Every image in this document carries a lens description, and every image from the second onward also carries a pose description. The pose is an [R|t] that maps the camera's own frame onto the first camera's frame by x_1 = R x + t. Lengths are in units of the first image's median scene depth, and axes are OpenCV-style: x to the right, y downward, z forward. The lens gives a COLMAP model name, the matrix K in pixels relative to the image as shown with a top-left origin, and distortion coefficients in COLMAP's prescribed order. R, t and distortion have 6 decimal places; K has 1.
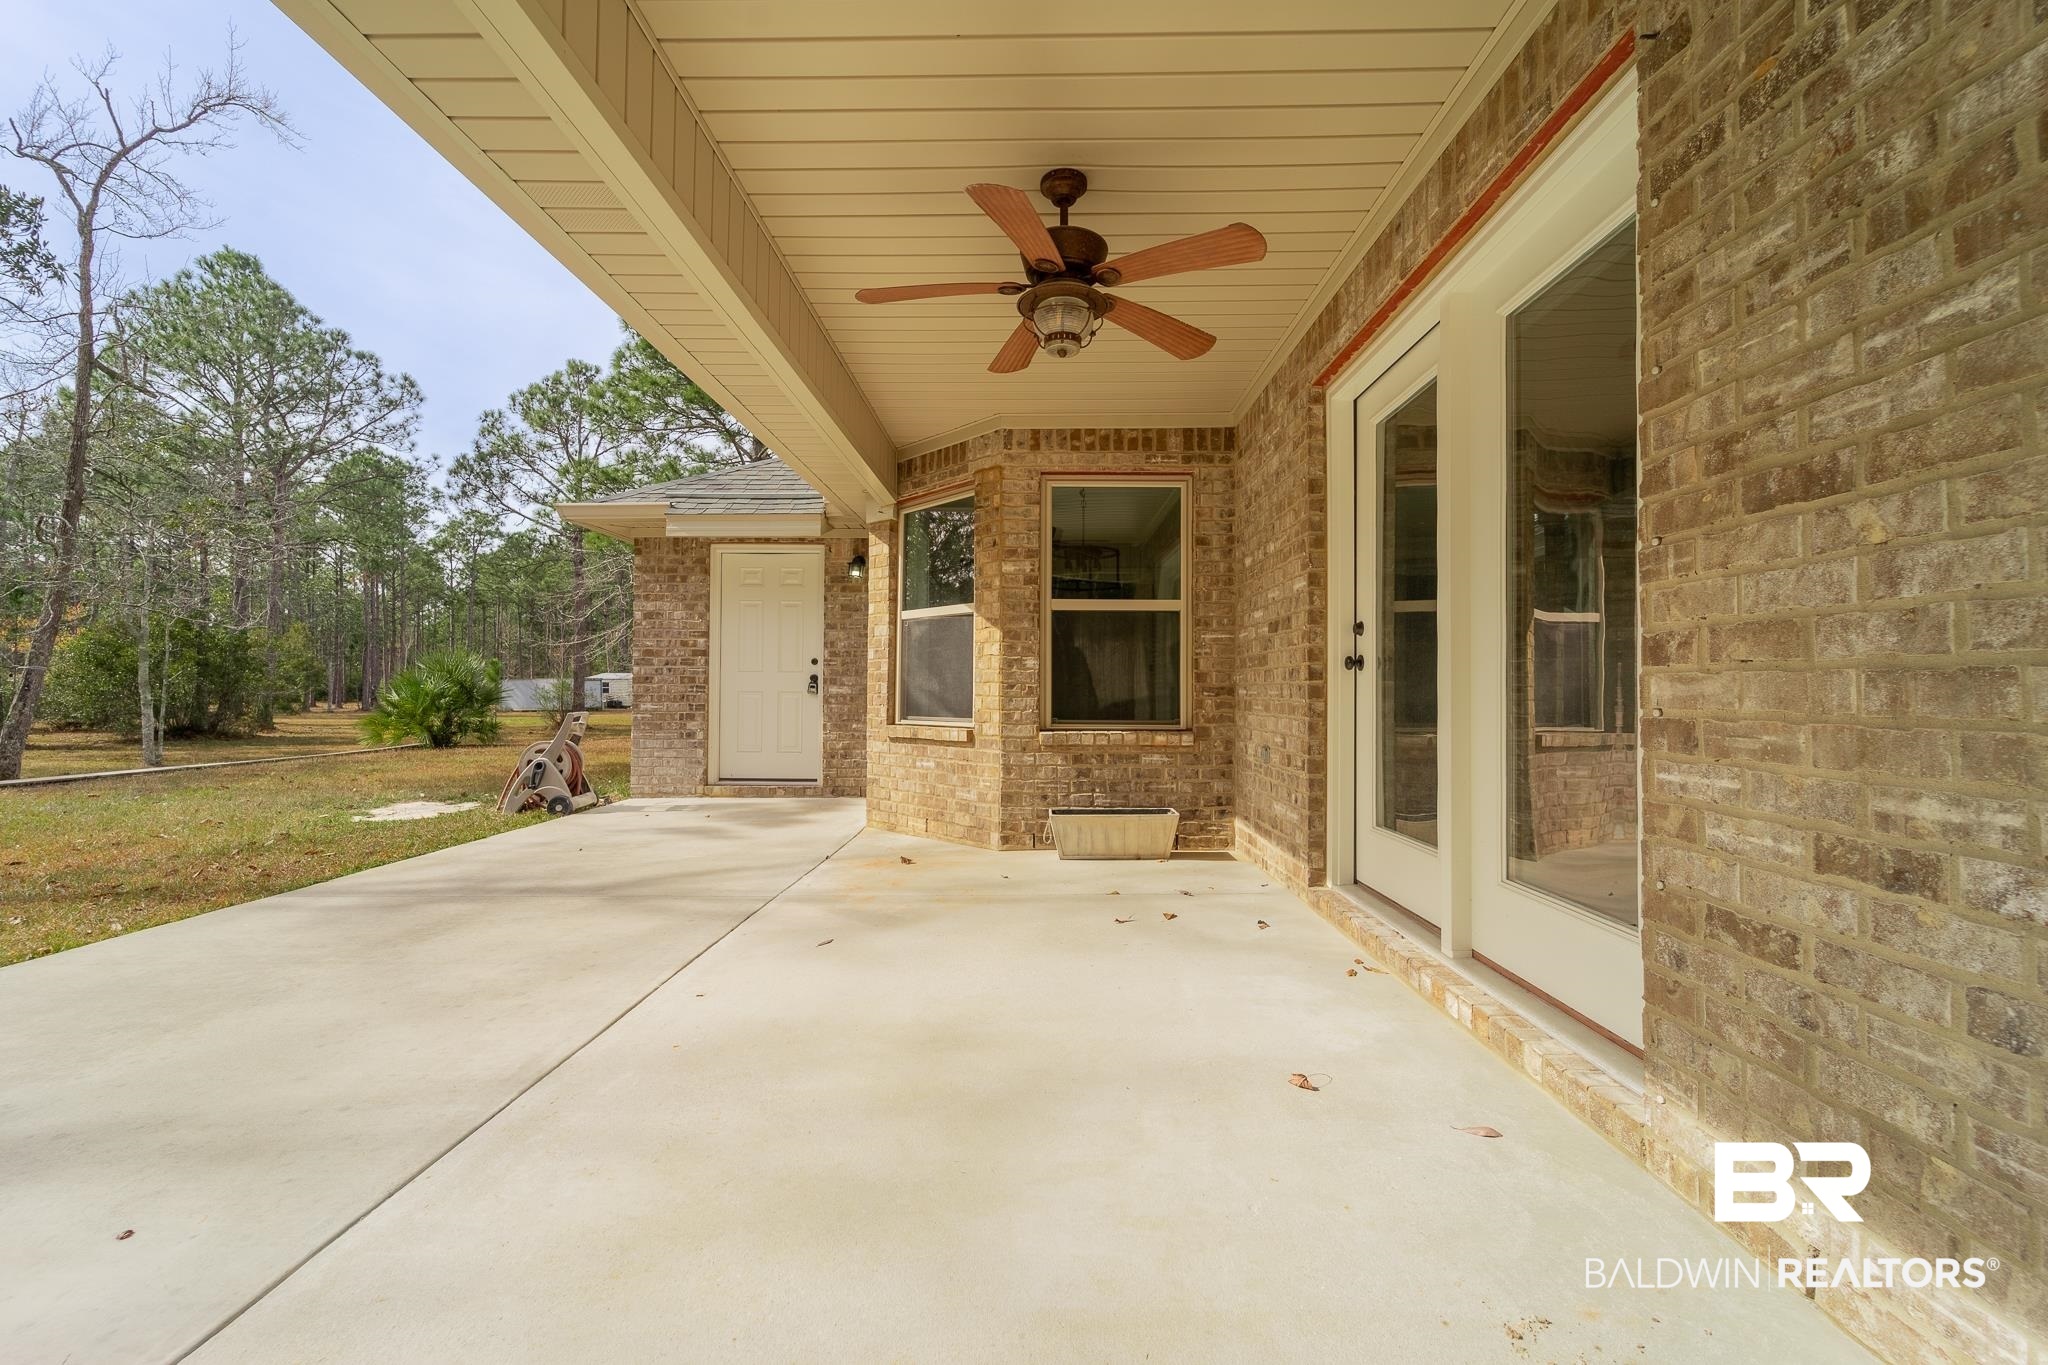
lens RADIAL K [[841.8, 0, 1024.7], [0, 841.8, 681.6], [0, 0, 1]] dist [-0.001759, -0.000118]
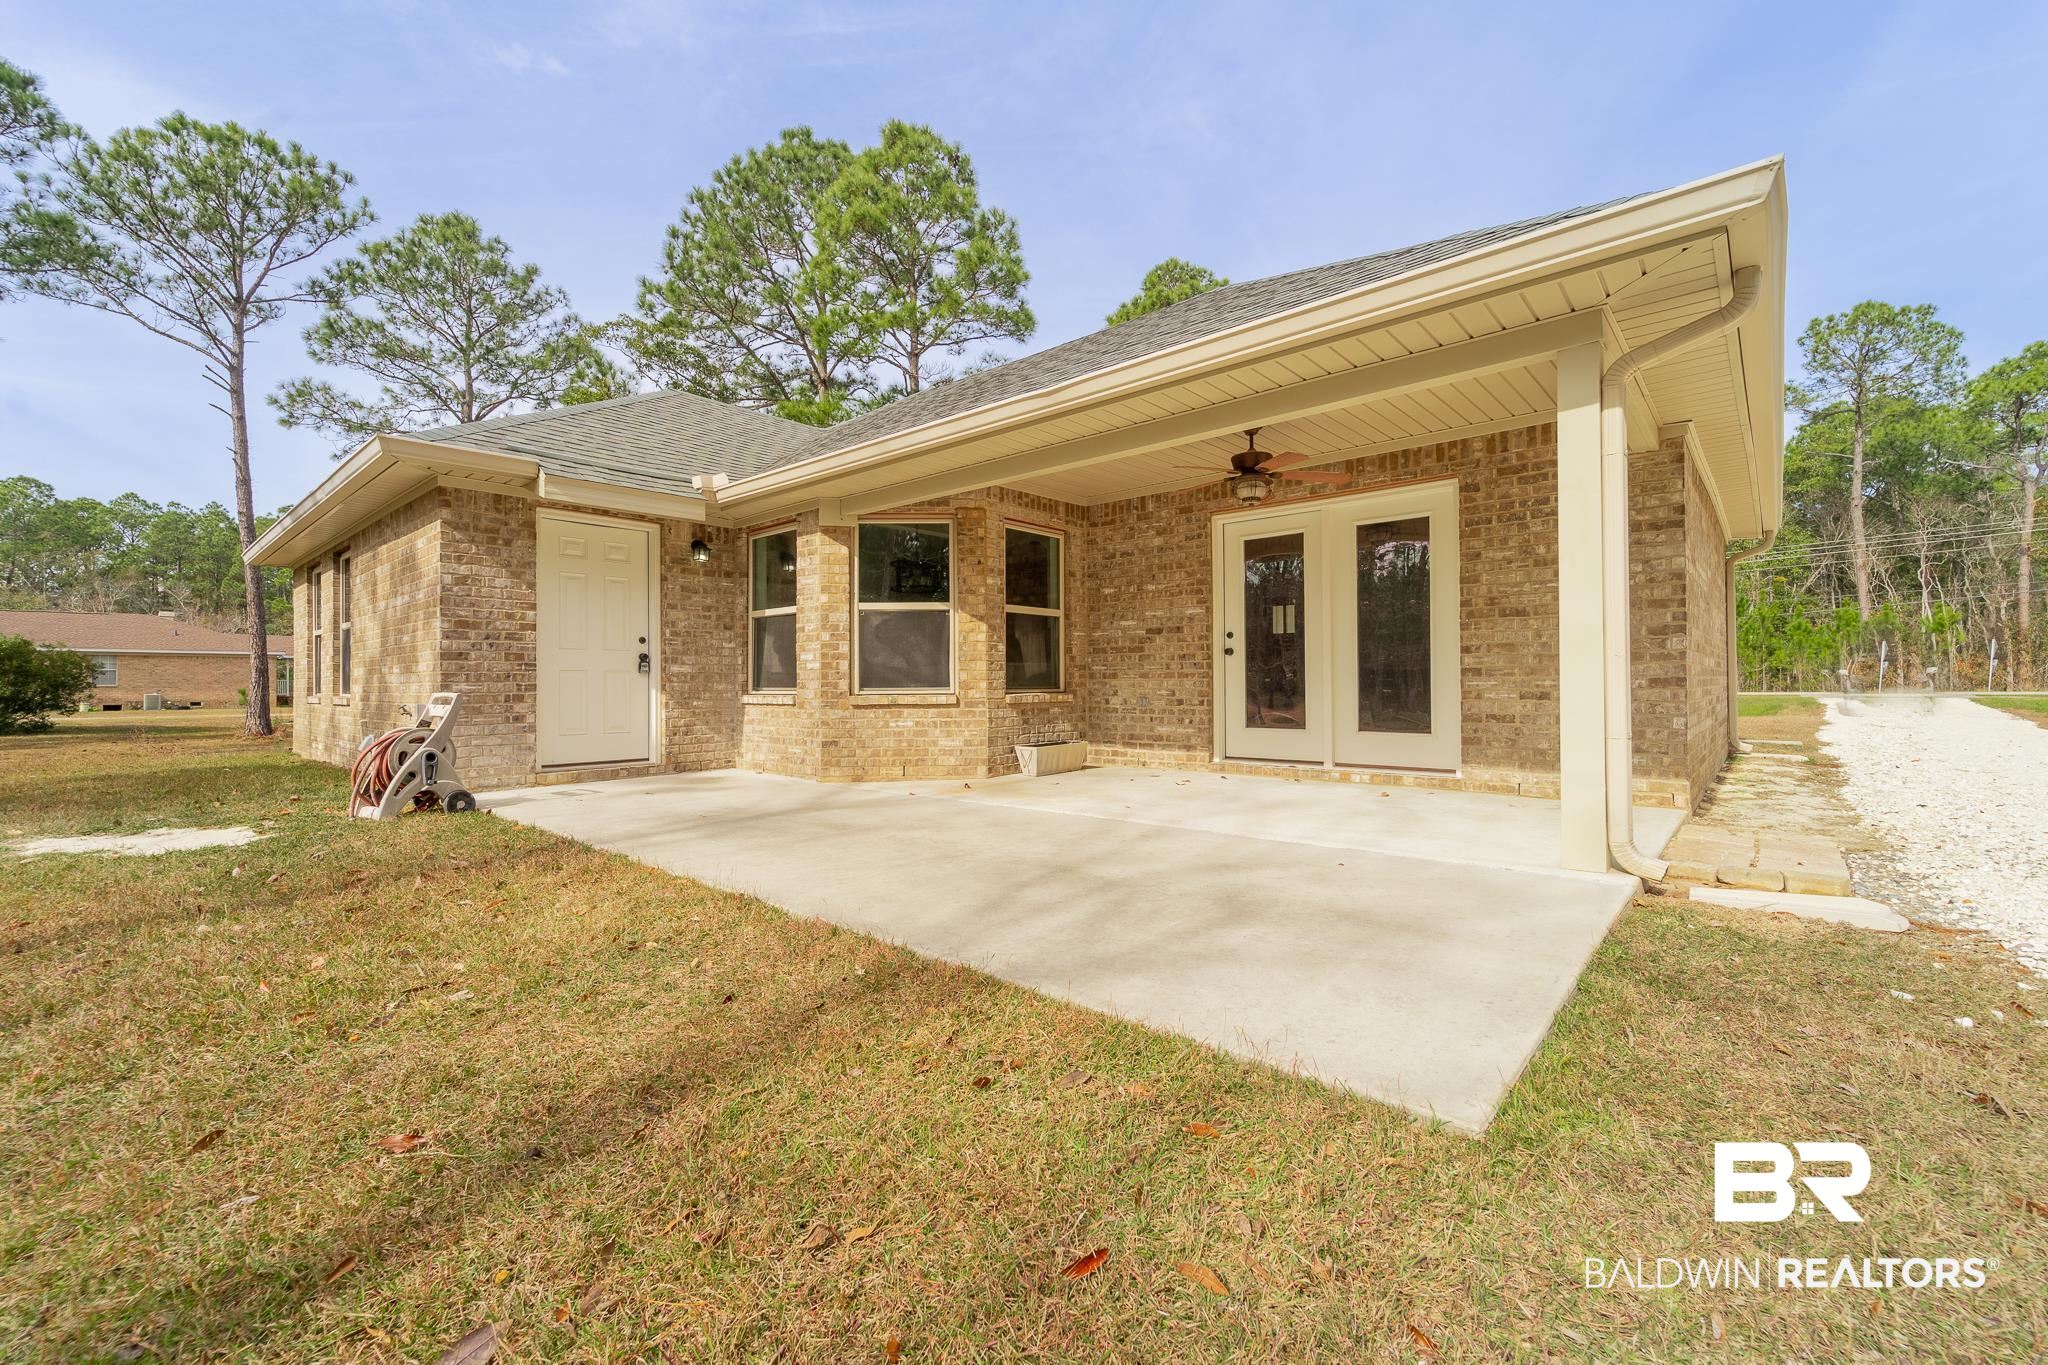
lens RADIAL K [[841.8, 0, 1026.6], [0, 841.8, 680.1], [0, 0, 1]] dist [-0.001759, -0.000118]
pose [[0.652960, -0.006317, 0.757366, -1.041804], [-0.000860, 0.999958, 0.009081, 0.020449], [-0.757392, -0.006581, 0.652928, 0.014698]]
